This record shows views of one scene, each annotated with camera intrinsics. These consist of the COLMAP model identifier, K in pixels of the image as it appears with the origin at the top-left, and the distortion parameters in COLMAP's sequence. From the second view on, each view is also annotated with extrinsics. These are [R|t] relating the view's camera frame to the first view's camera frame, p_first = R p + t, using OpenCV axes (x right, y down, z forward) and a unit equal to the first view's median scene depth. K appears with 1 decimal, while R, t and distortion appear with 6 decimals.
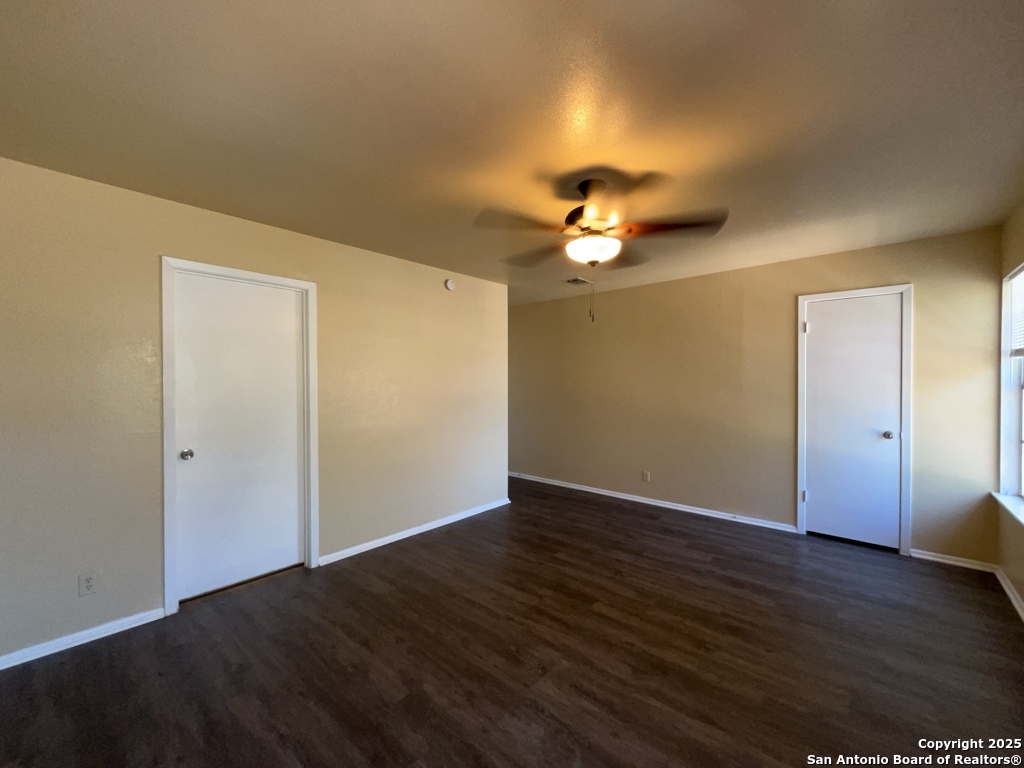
lens RADIAL K [[412.2, 0, 512.8], [0, 412.2, 382.7], [0, 0, 1]] dist [-0.002451, -0.000617]
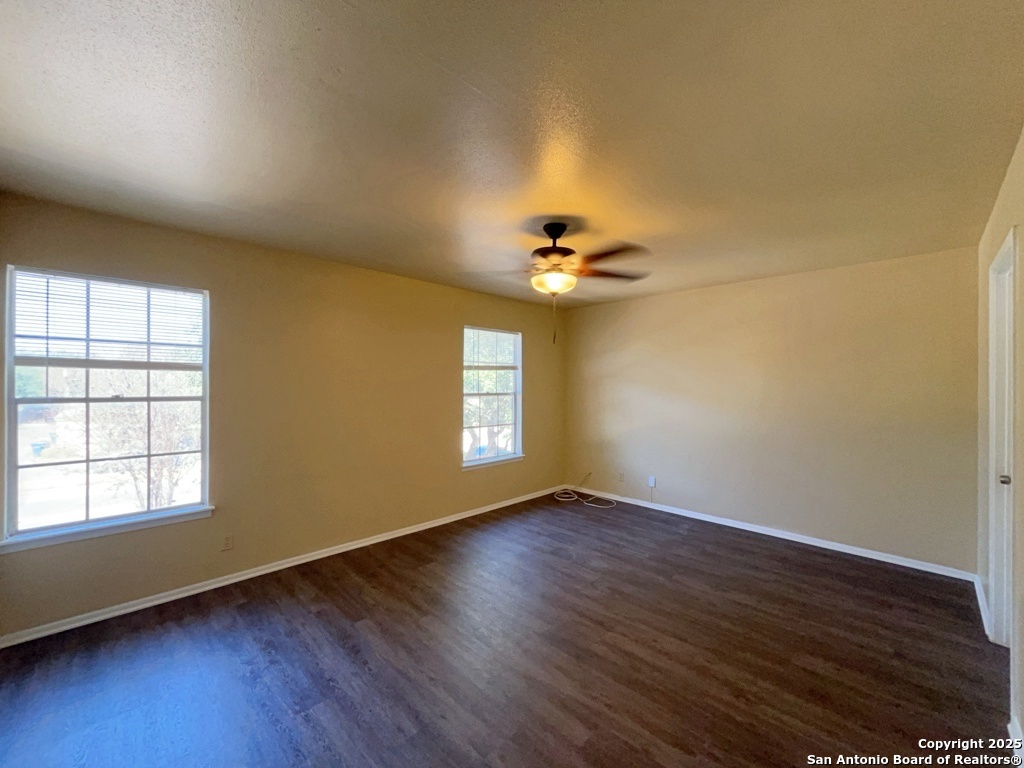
lens RADIAL K [[412.2, 0, 510.6], [0, 412.2, 384.8], [0, 0, 1]] dist [-0.002451, -0.000617]
pose [[-0.998232, -0.003376, 0.059347, 0.219292], [-0.003157, 0.999988, 0.003786, -0.030873], [-0.059359, 0.003592, -0.998230, 1.926474]]
